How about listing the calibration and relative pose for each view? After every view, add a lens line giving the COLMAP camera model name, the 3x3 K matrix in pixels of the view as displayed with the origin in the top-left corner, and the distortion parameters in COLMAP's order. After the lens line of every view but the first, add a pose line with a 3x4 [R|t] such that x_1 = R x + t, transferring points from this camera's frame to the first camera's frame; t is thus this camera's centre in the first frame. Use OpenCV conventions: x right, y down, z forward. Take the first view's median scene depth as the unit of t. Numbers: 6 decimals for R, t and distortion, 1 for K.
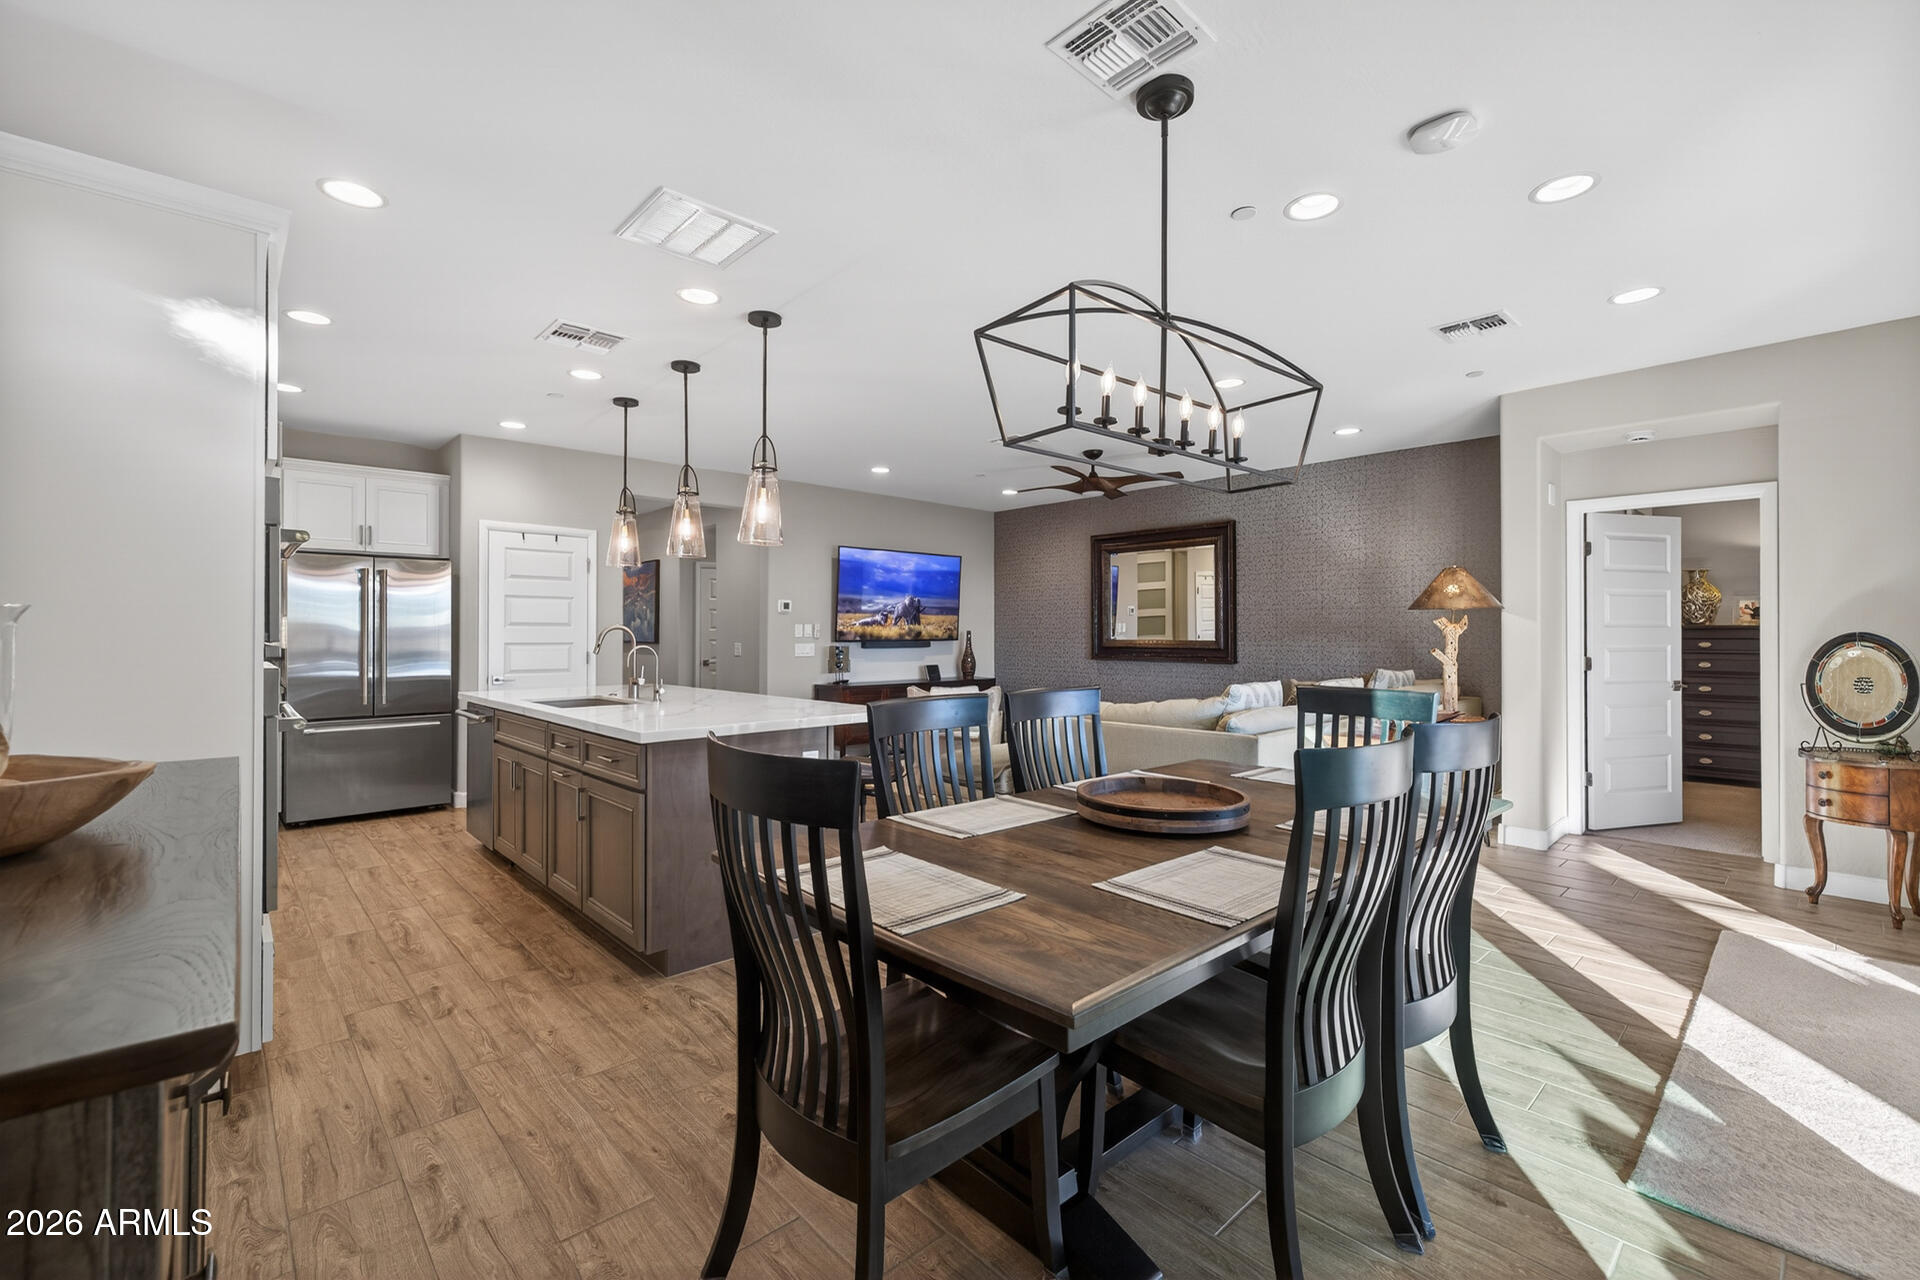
lens RADIAL K [[813.3, 0, 960.0], [0, 813.3, 640.0], [0, 0, 1]] dist [0.000118, 0.000155]
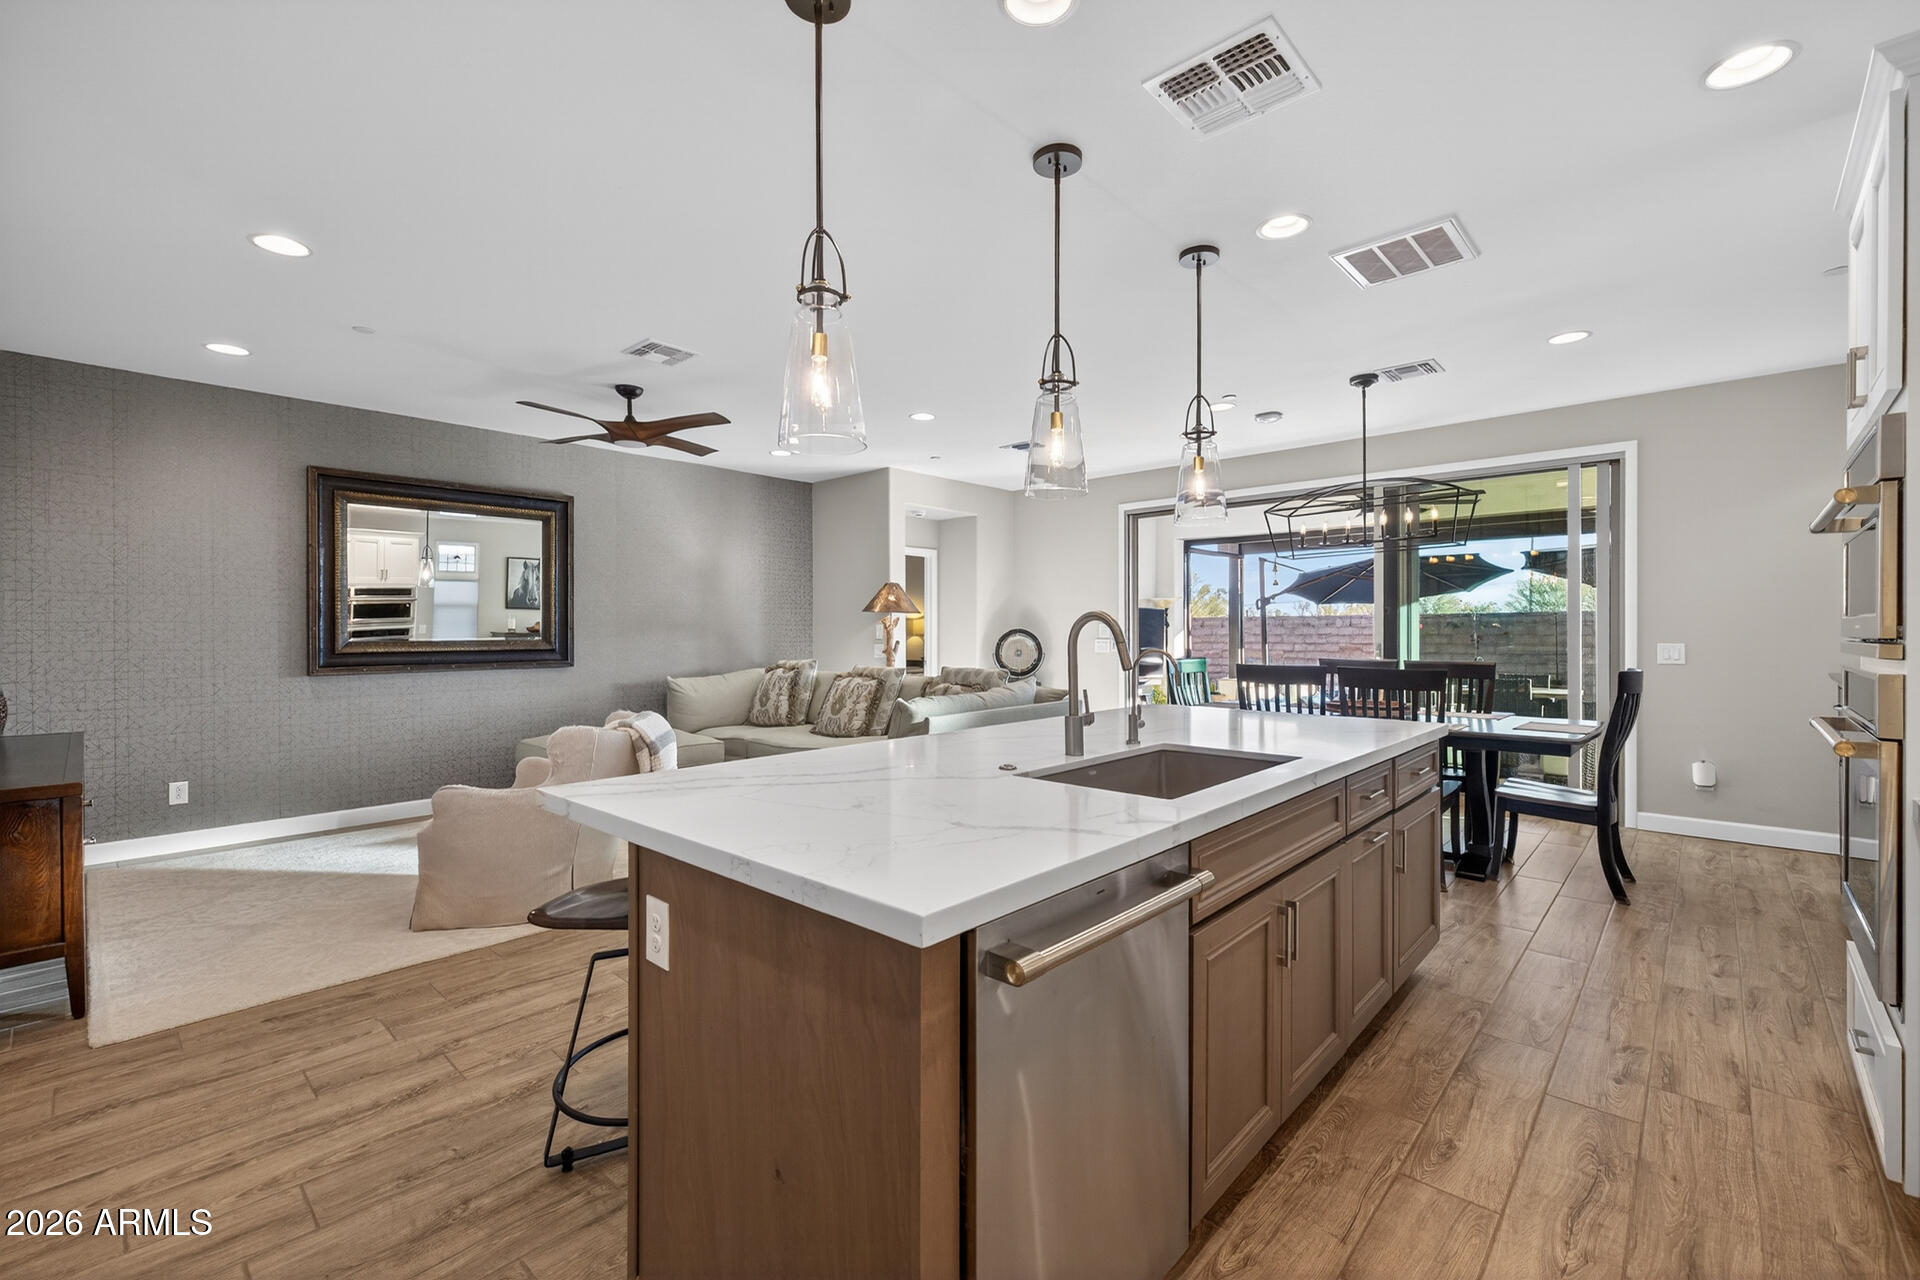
lens RADIAL K [[830.4, 0, 960.0], [0, 830.4, 640.0], [0, 0, 1]] dist [-0.002519, -0.000461]
pose [[-0.082826, -0.008776, 0.996525, -1.258468], [0.017204, 0.999800, 0.010235, -0.005298], [-0.996416, 0.017991, -0.082658, 1.541324]]
